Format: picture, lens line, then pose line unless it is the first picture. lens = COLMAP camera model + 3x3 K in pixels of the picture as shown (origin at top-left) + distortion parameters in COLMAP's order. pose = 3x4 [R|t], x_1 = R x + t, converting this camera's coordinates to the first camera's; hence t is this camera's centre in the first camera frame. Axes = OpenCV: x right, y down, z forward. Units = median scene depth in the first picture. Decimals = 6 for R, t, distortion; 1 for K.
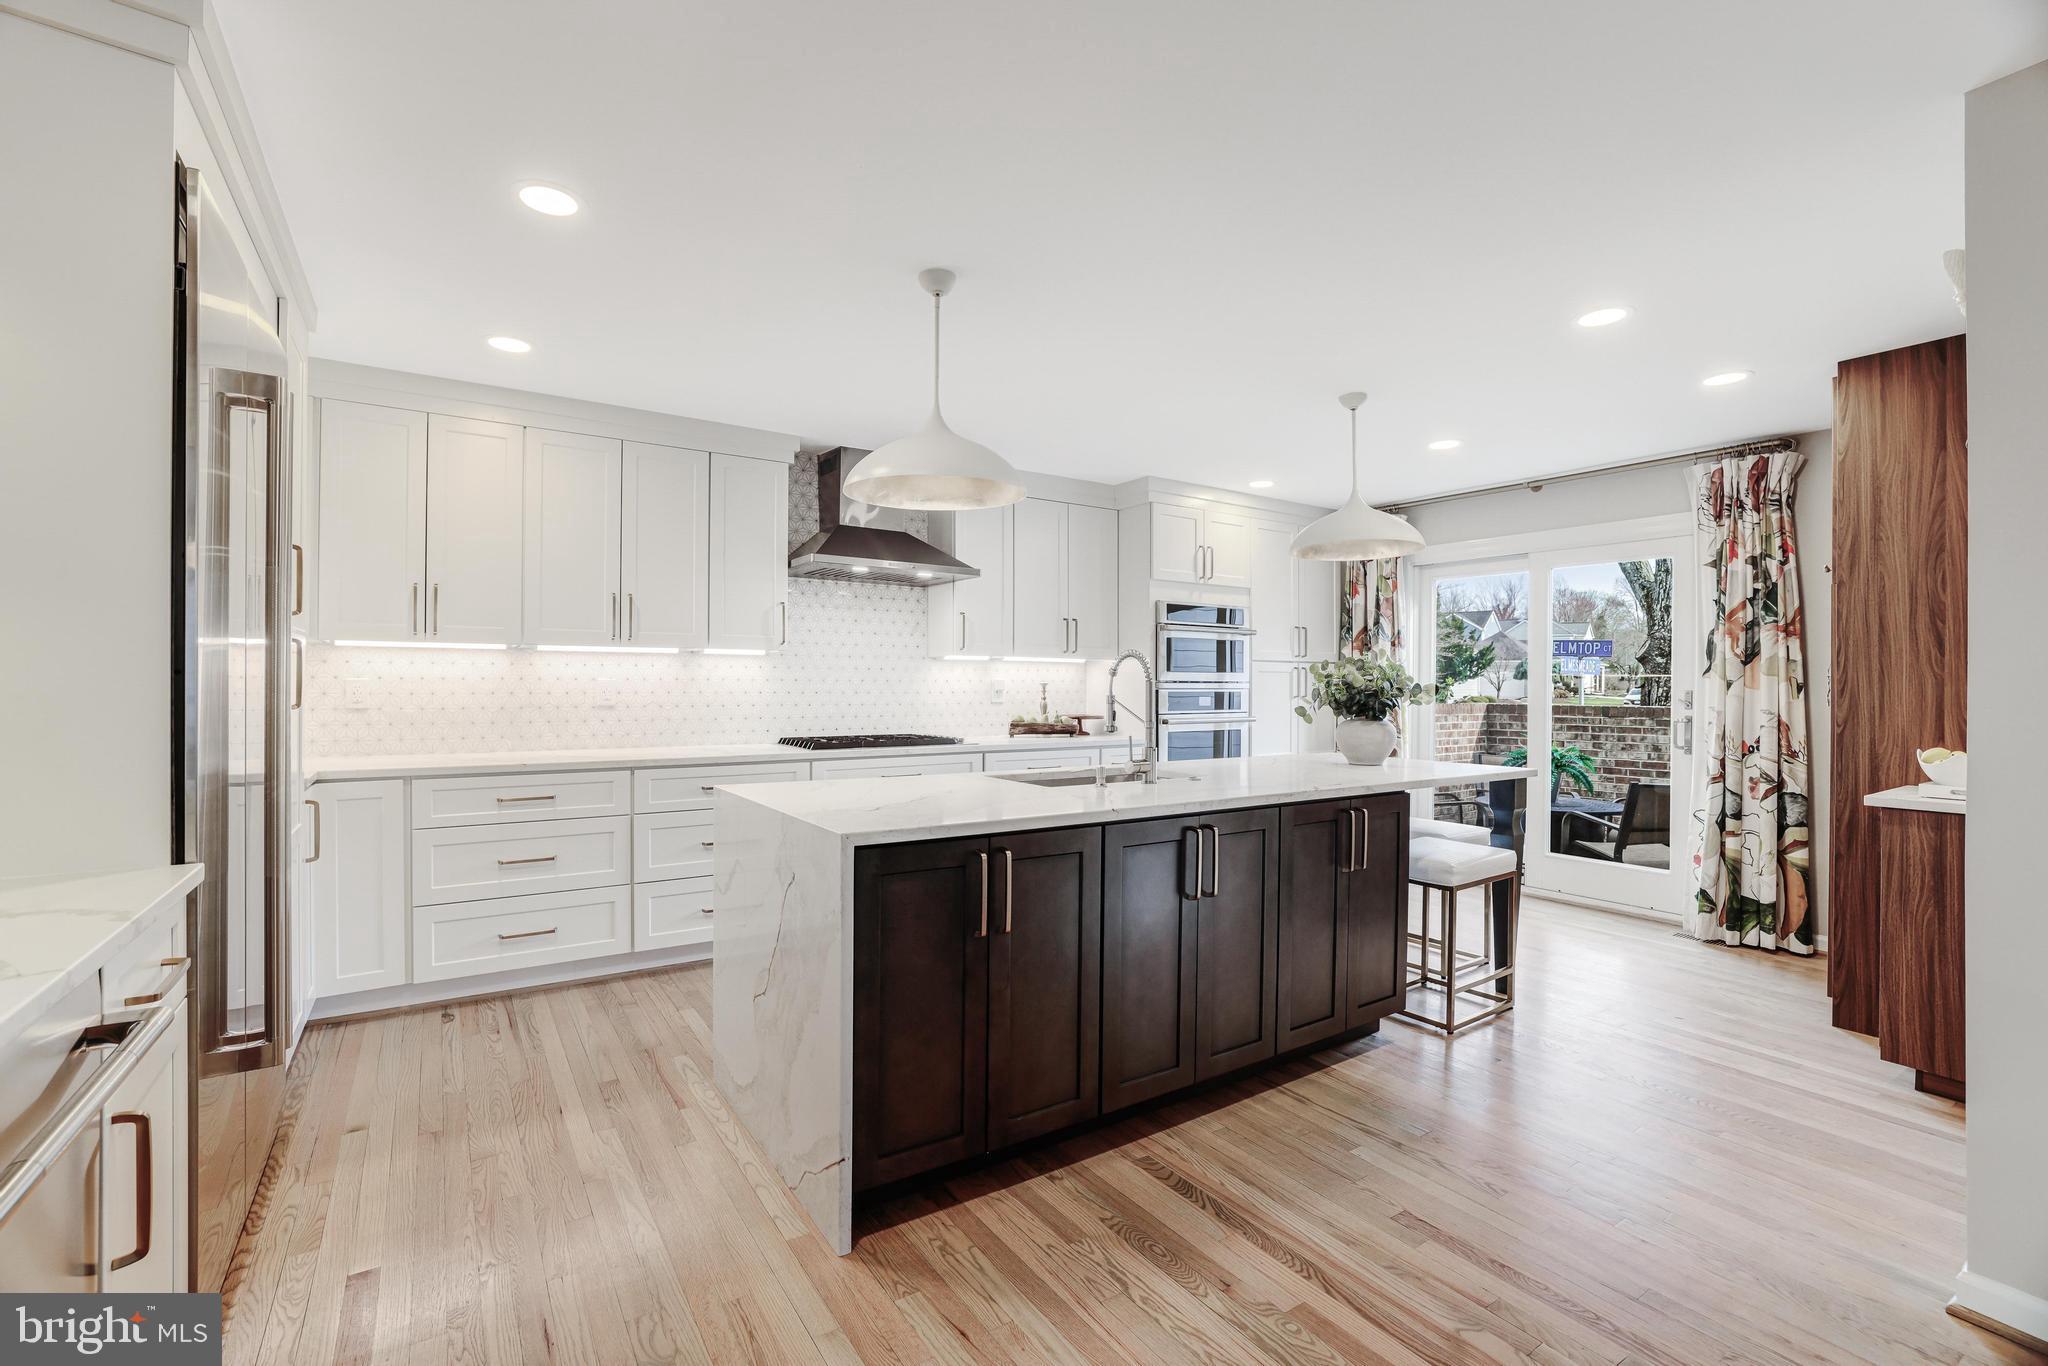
lens RADIAL K [[863.4, 0, 1040.1], [0, 863.4, 682.0], [0, 0, 1]] dist [-0.019694, 0.006605]
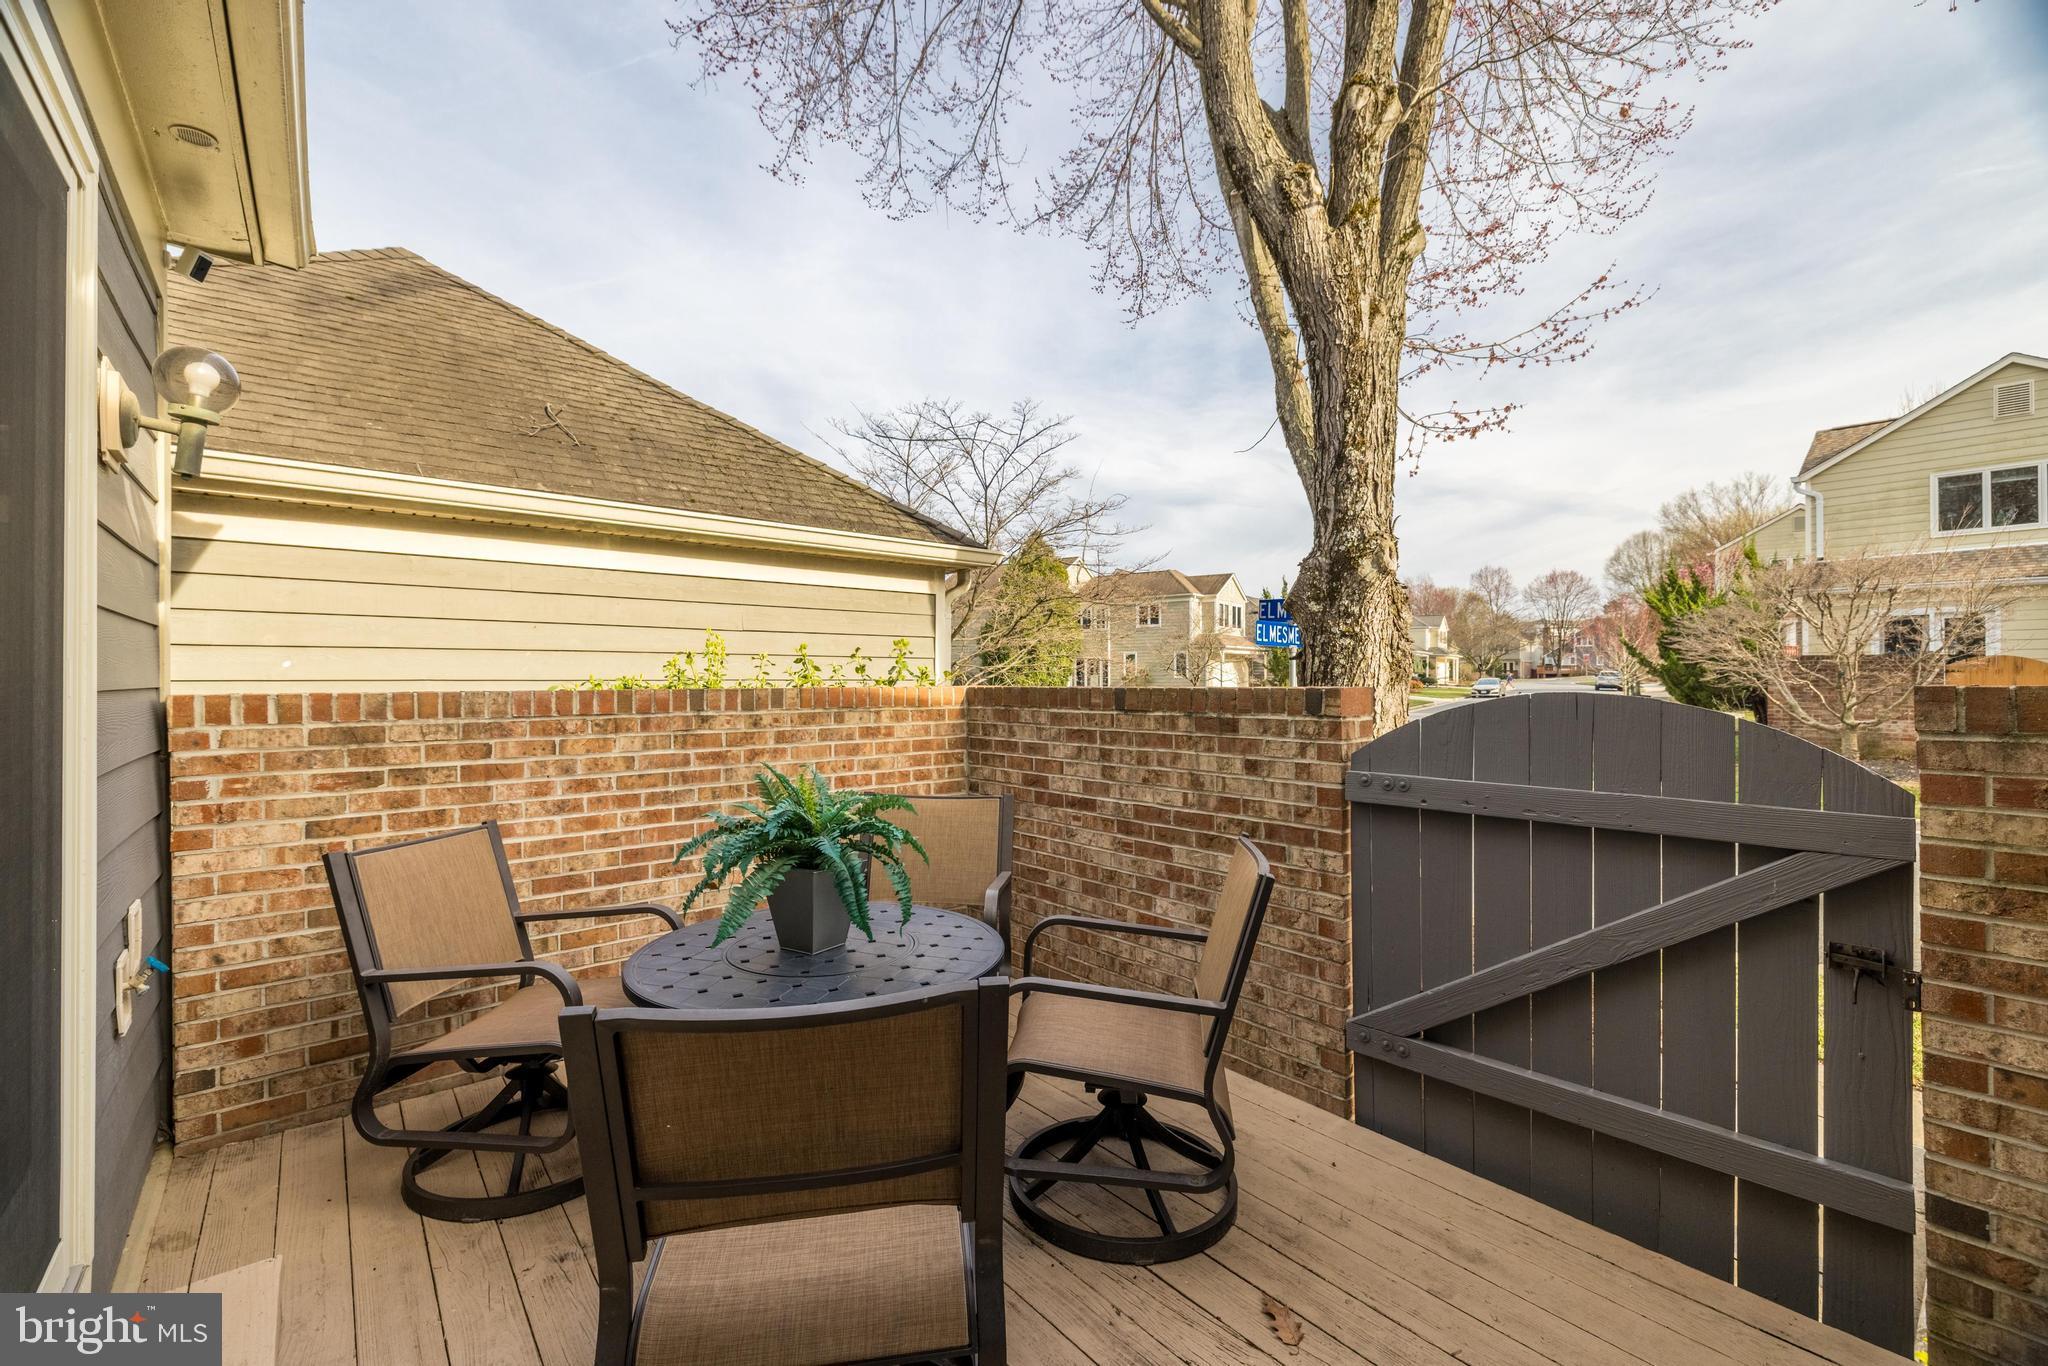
lens RADIAL K [[863.4, 0, 1021.3], [0, 863.4, 669.9], [0, 0, 1]] dist [-0.019694, 0.006605]
pose [[0.994894, -0.005875, 0.100752, 0.556791], [0.006818, 0.999936, -0.009014, 0.022153], [-0.100692, 0.009654, 0.994871, 0.537730]]
